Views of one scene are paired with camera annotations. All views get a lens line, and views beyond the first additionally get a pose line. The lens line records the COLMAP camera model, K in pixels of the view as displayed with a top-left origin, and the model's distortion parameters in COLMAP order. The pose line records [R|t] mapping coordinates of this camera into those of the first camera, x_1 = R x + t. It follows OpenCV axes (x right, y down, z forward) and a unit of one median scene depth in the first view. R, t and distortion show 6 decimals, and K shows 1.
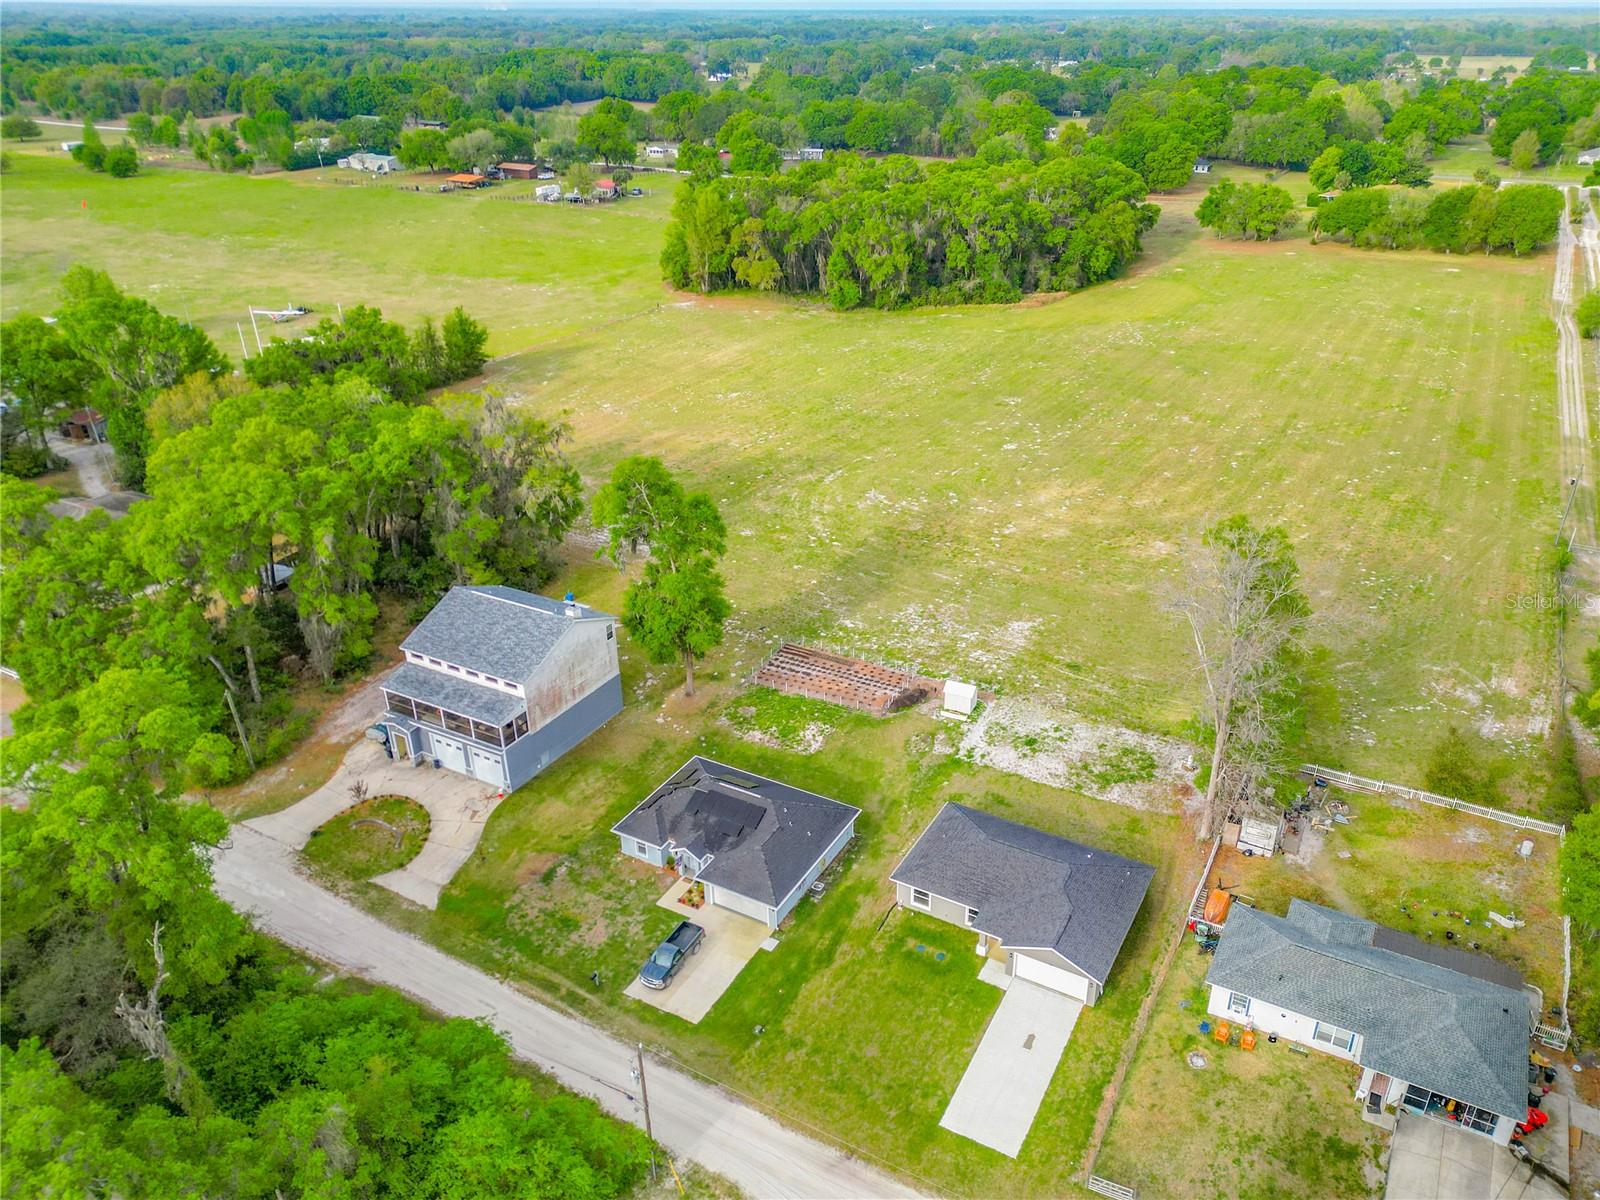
lens RADIAL K [[1116.7, 0, 842.6], [0, 1116.7, 660.2], [0, 0, 1]] dist [0.102734, -0.120279]
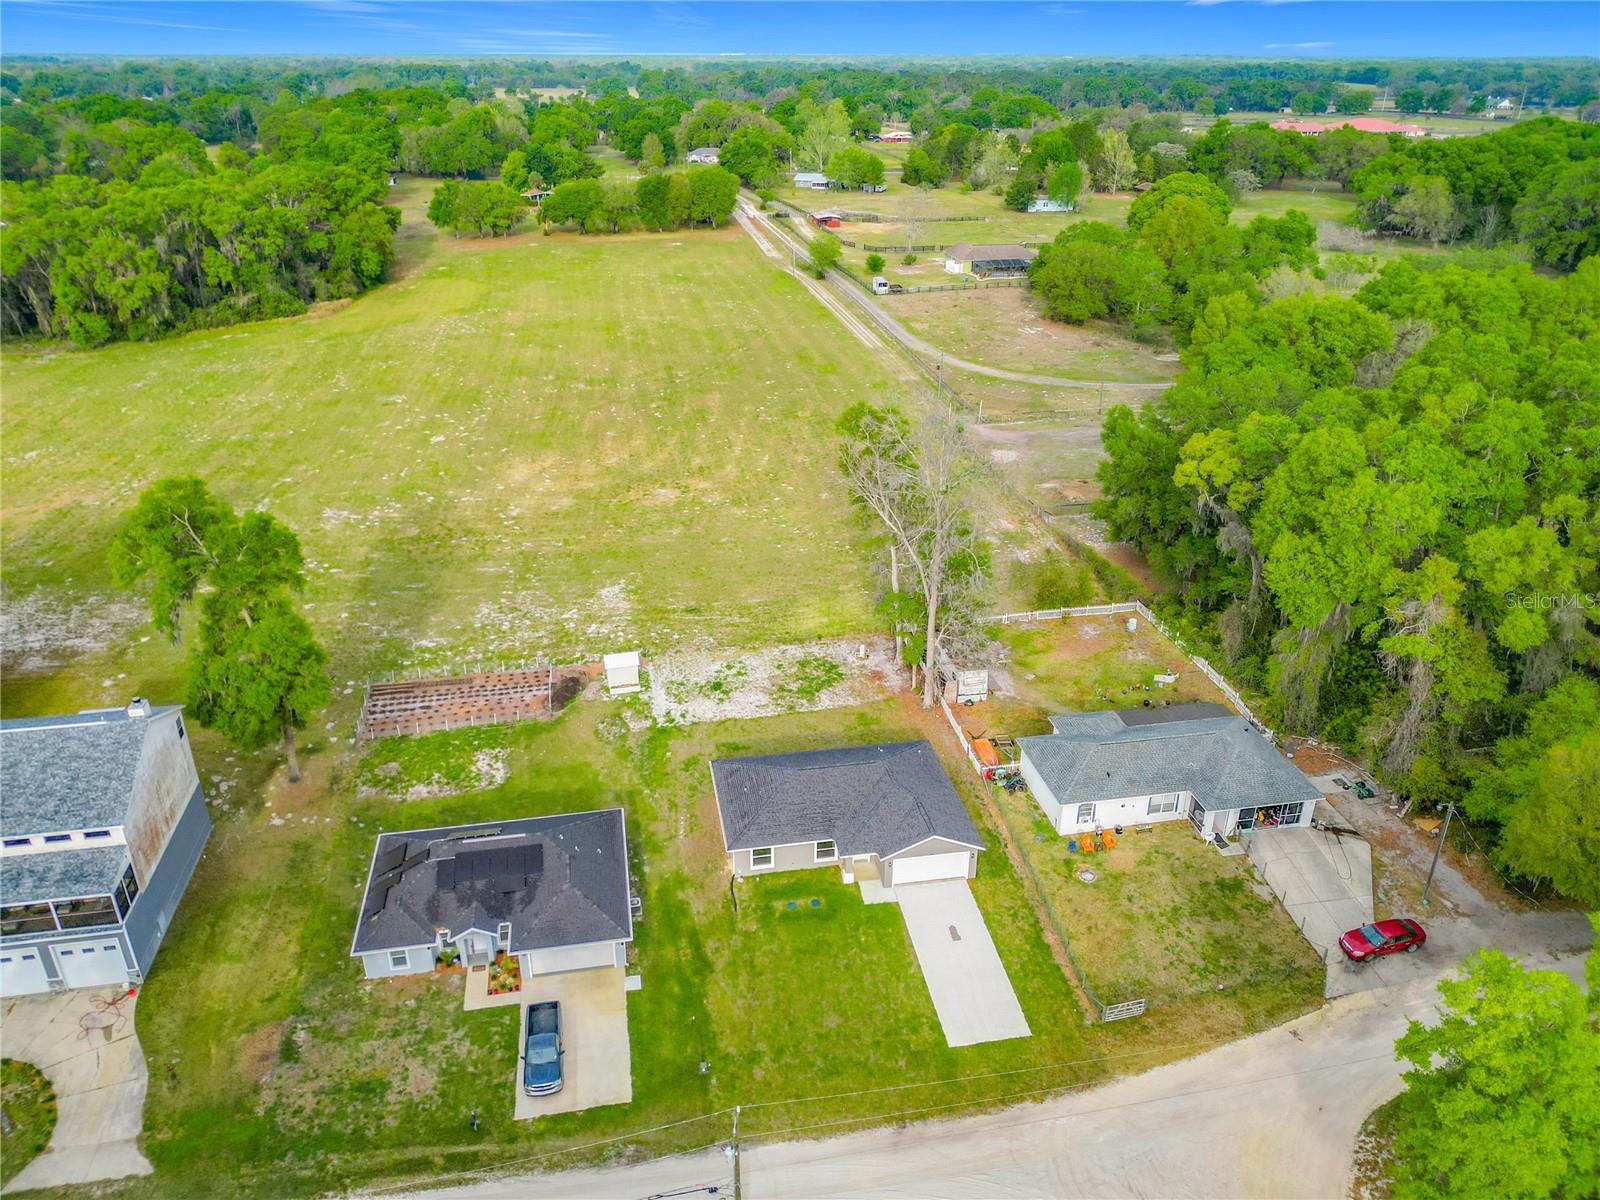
lens RADIAL K [[1107.3, 0, 772.3], [0, 1107.3, 652.3], [0, 0, 1]] dist [0.053360, -0.056145]
pose [[0.787885, -0.292711, 0.541810, -0.280053], [0.307679, 0.949239, 0.065406, -0.001170], [-0.533452, 0.115172, 0.837953, 0.177864]]
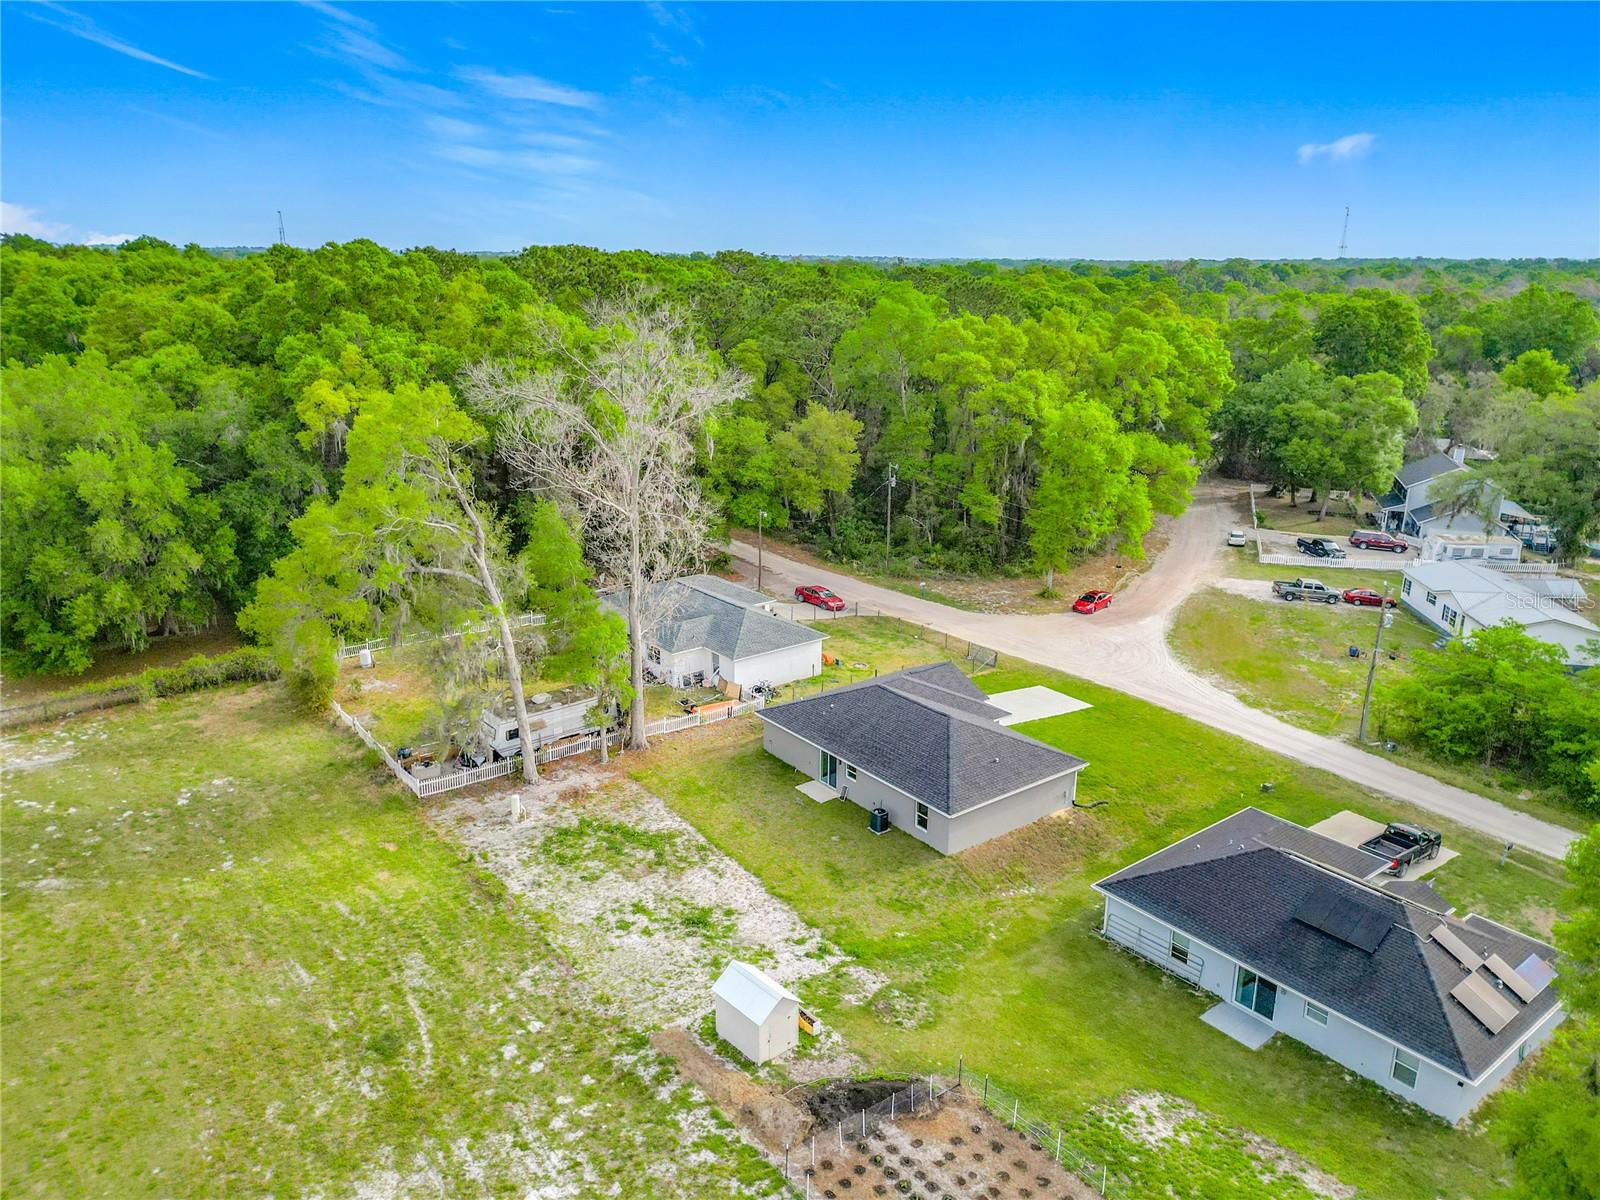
lens RADIAL K [[1110.0, 0, 802.7], [0, 1110.0, 665.4], [0, 0, 1]] dist [0.073680, -0.086025]
pose [[-0.919672, -0.138402, 0.367489, -0.035468], [0.191746, 0.658409, 0.727827, -0.329240], [-0.342690, 0.739826, -0.578982, 1.127394]]
